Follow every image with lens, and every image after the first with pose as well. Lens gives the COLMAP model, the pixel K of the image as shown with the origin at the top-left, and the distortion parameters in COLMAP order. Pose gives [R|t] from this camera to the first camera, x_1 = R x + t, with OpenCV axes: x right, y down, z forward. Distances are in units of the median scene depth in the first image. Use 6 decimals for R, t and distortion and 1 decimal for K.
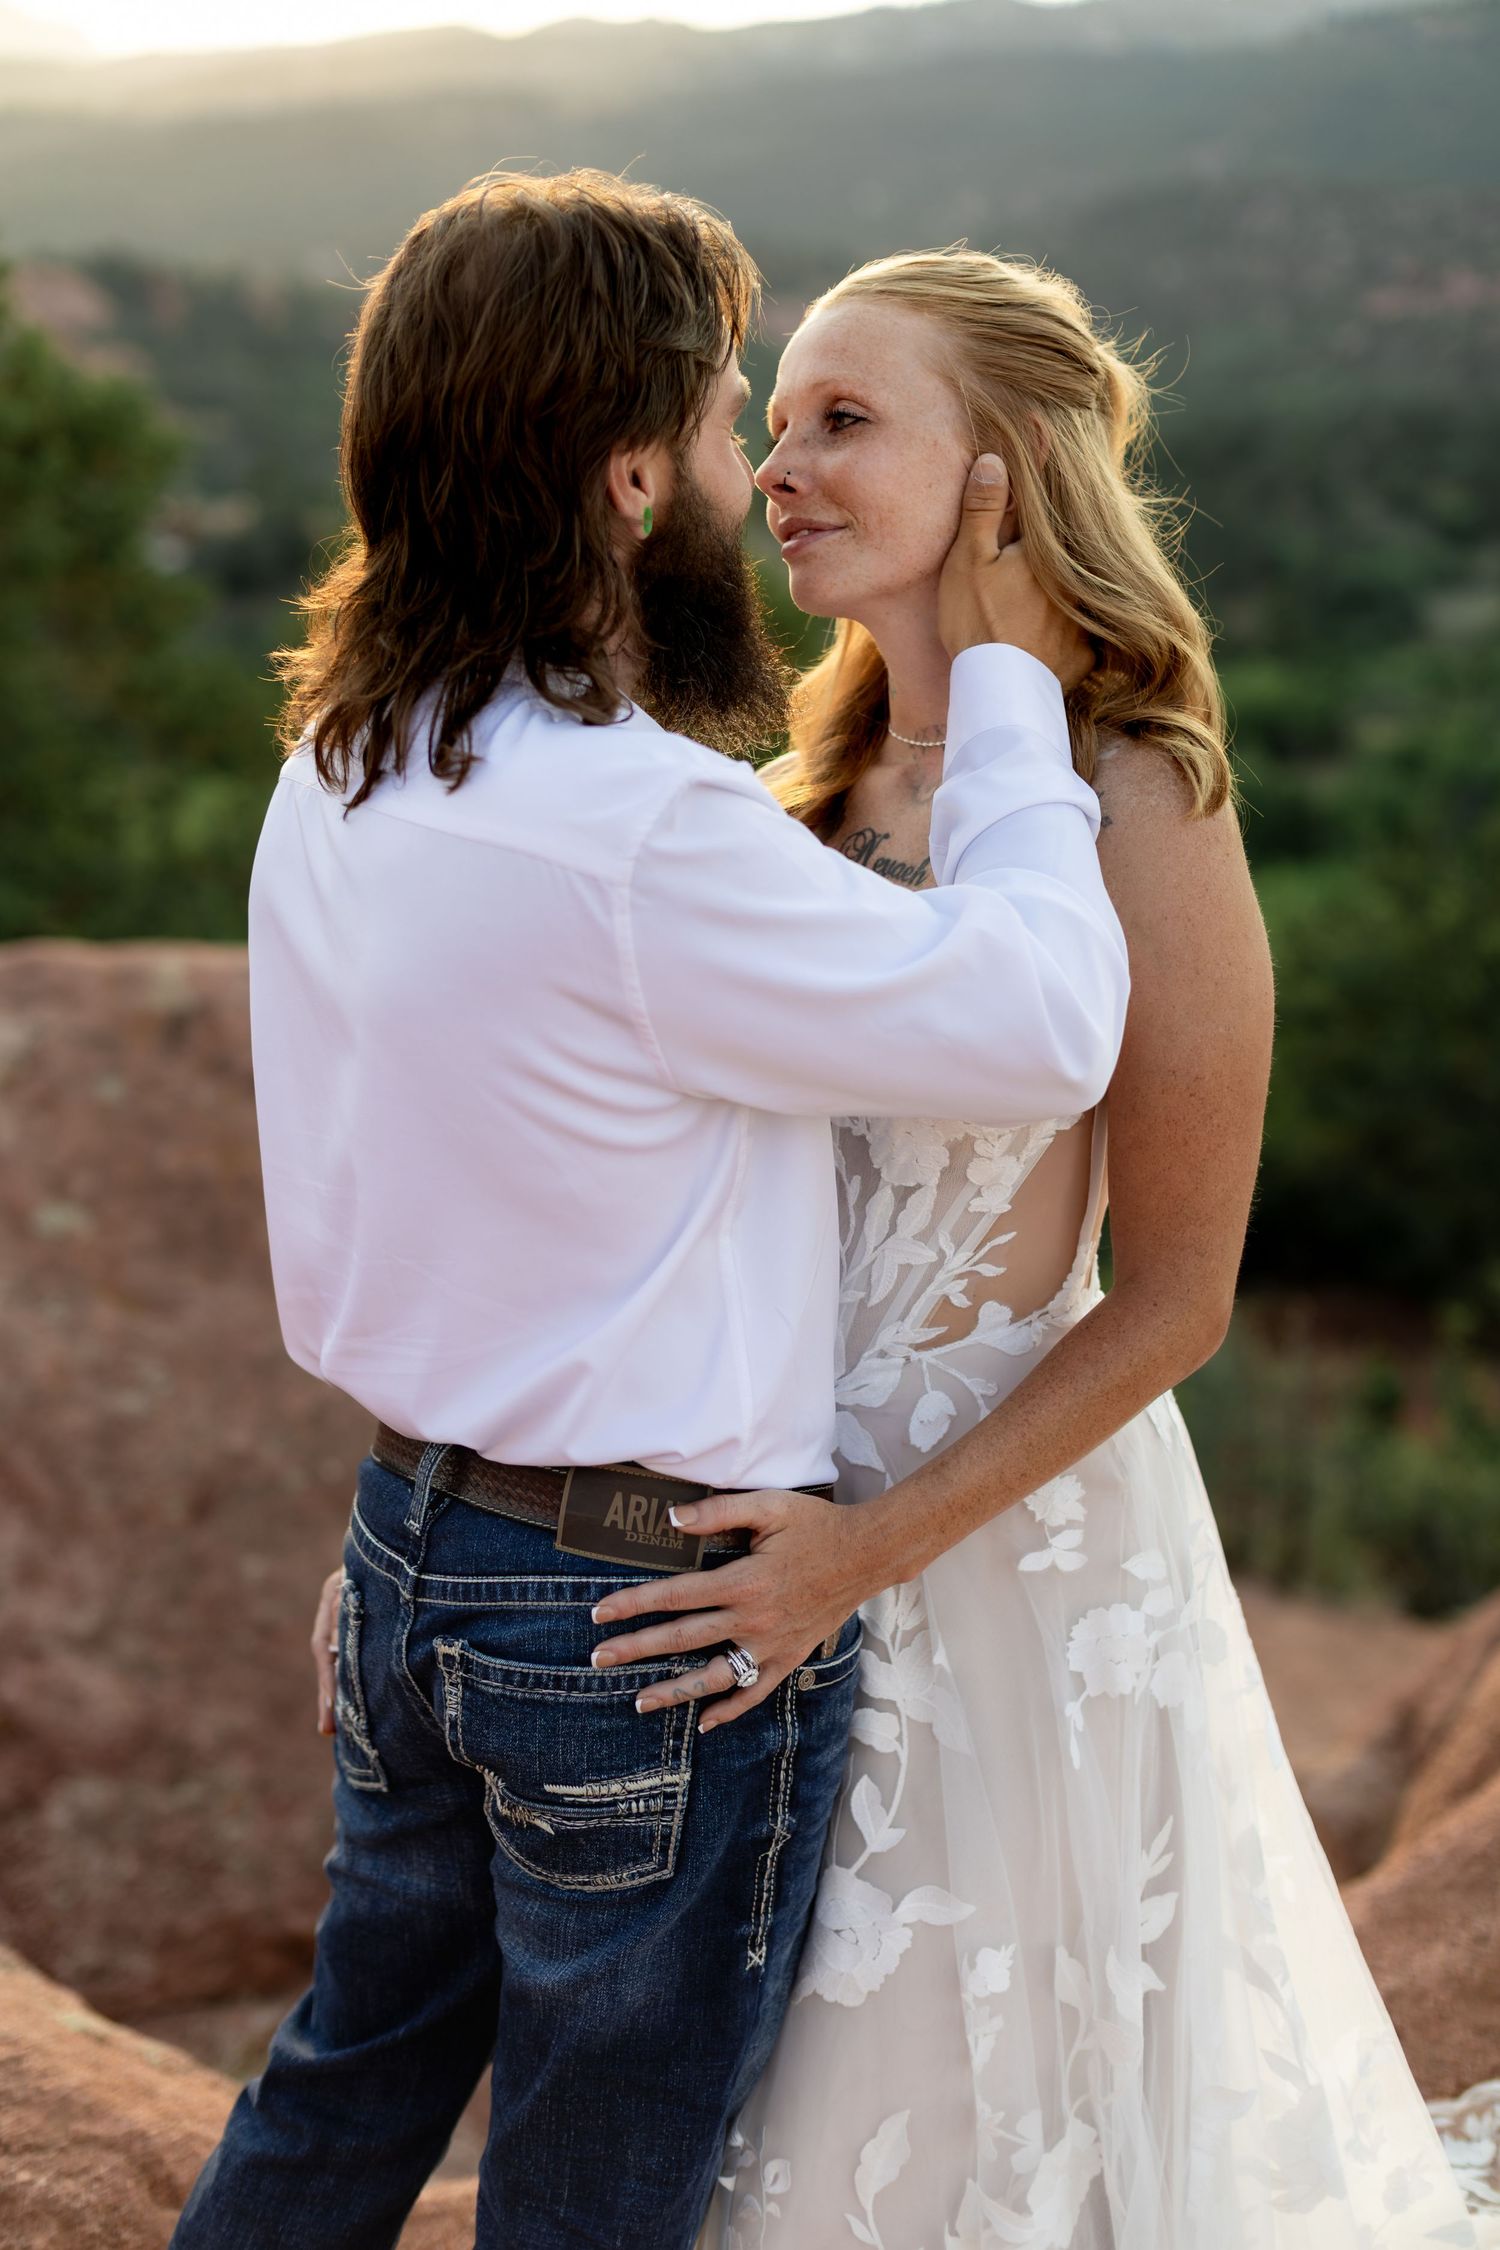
lens RADIAL K [[2887.3, 0, 750.4], [0, 2887.3, 1129.8], [0, 0, 1]] dist [-0.029158, 0.076876]
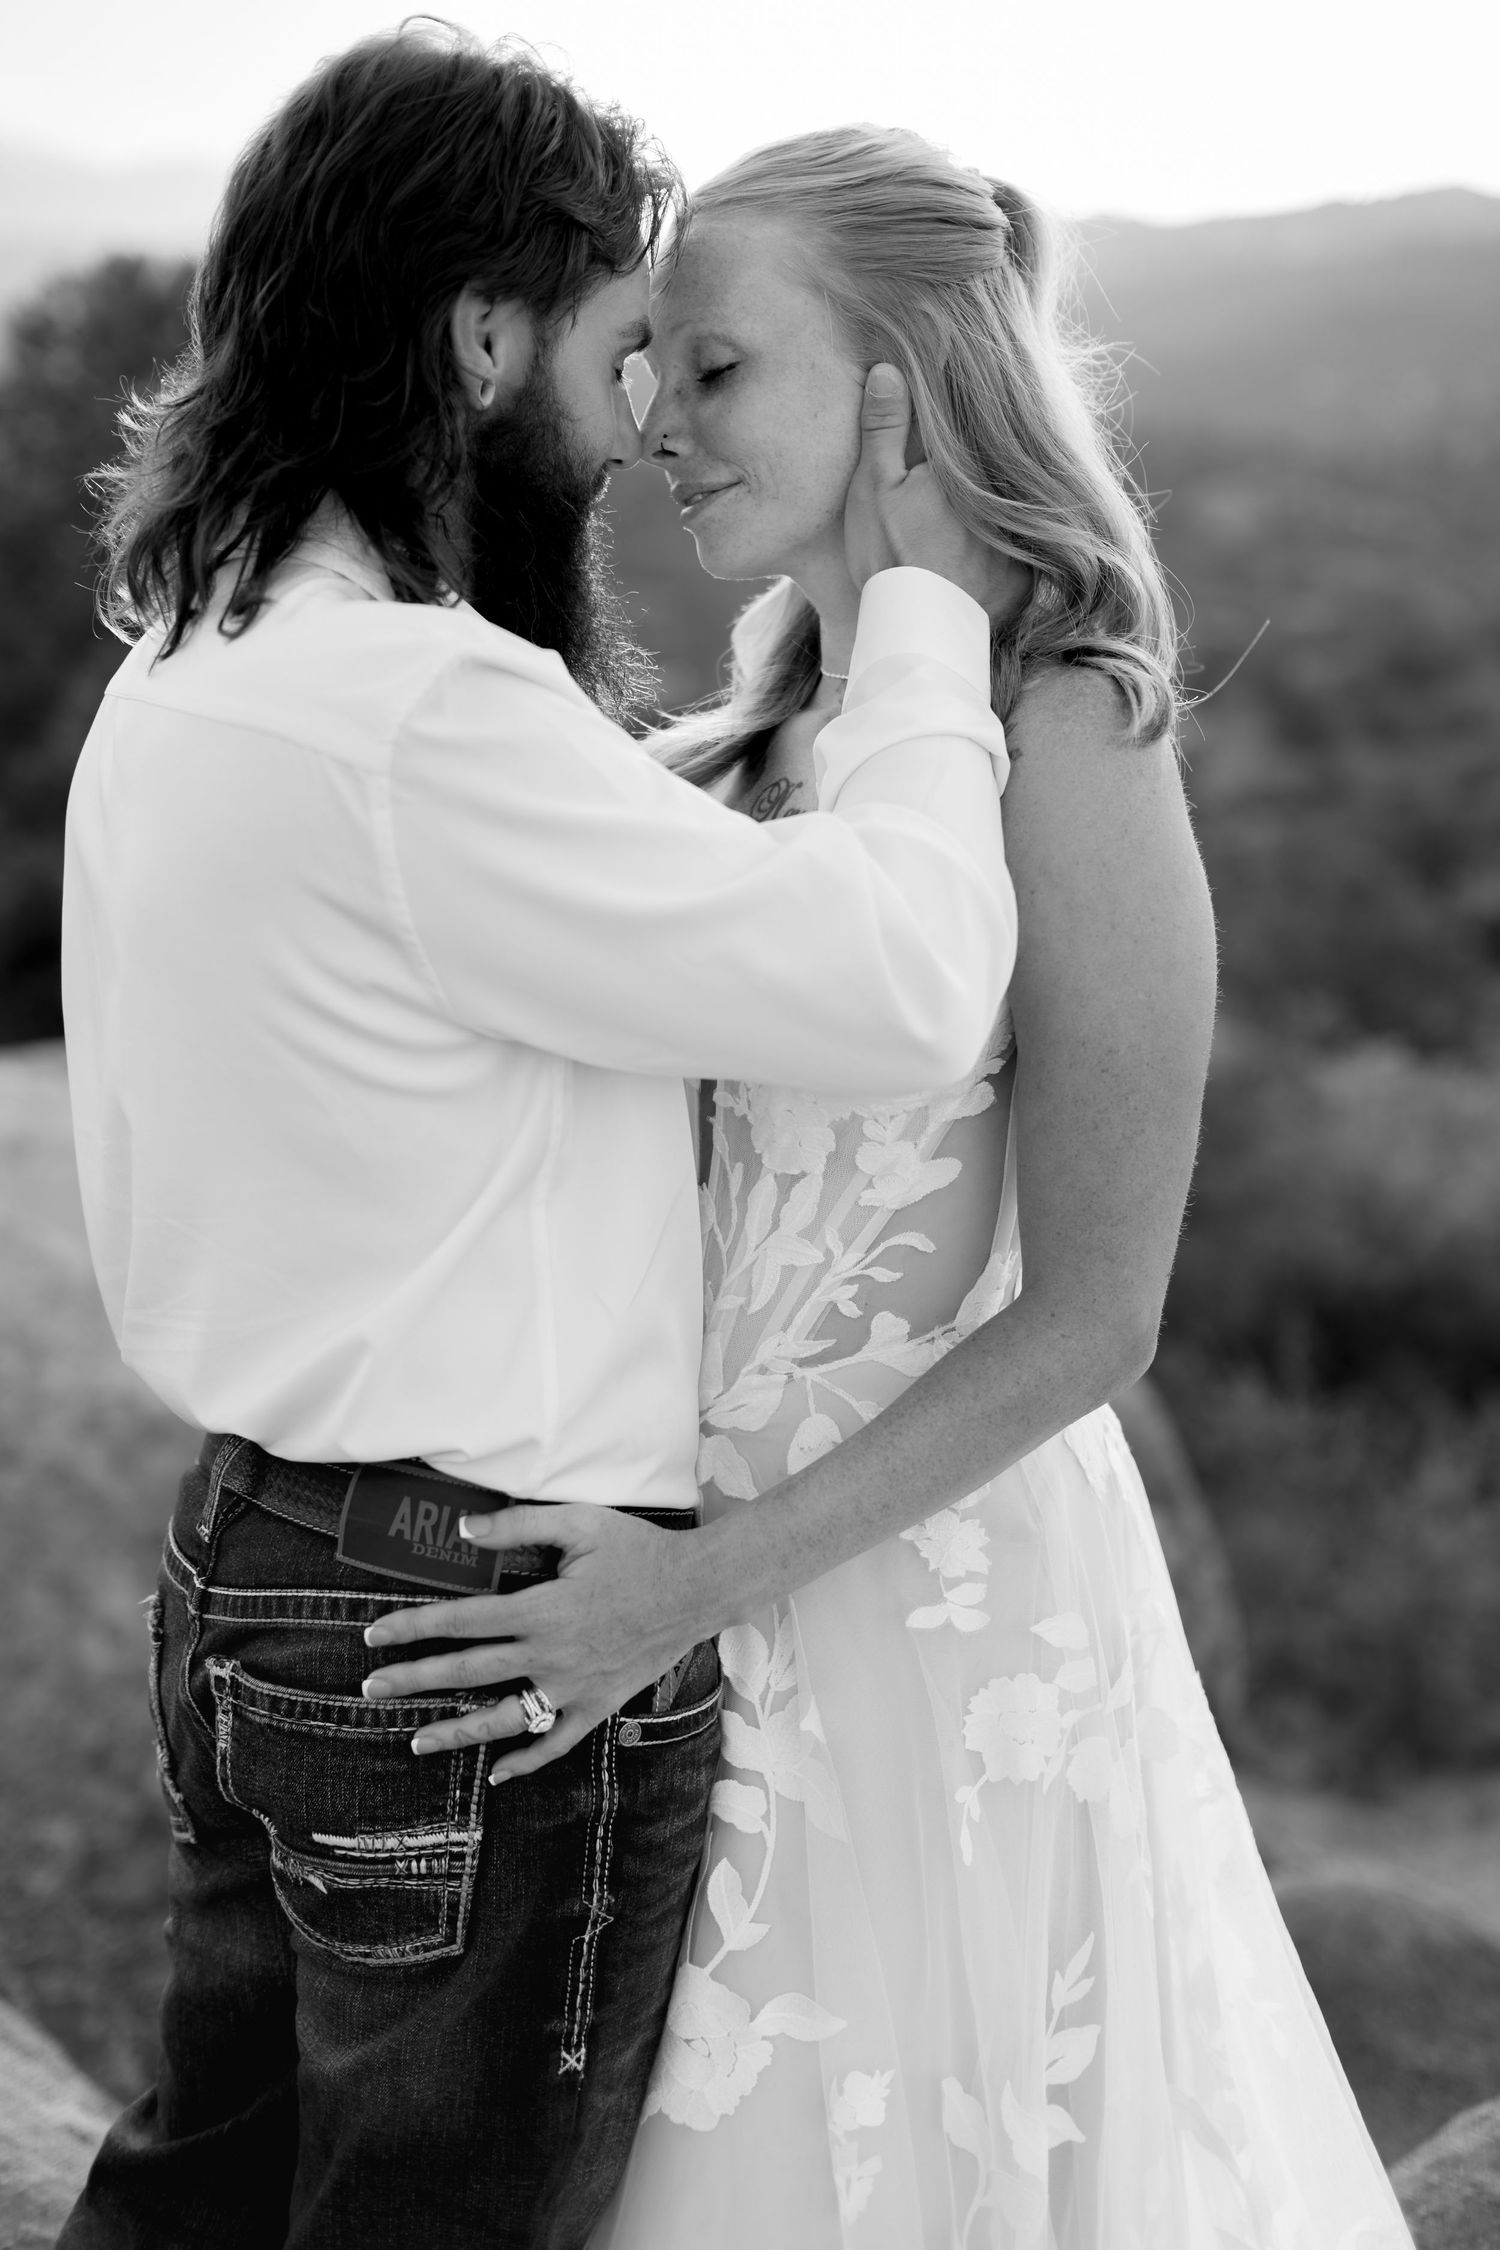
lens RADIAL K [[2887.3, 0, 750.4], [0, 2887.3, 1129.8], [0, 0, 1]] dist [-0.029158, 0.076876]
pose [[0.991378, 0.035359, -0.126169, 0.158234], [-0.042853, 0.997444, -0.057181, 0.058983], [0.123825, 0.062094, 0.990359, 0.142266]]
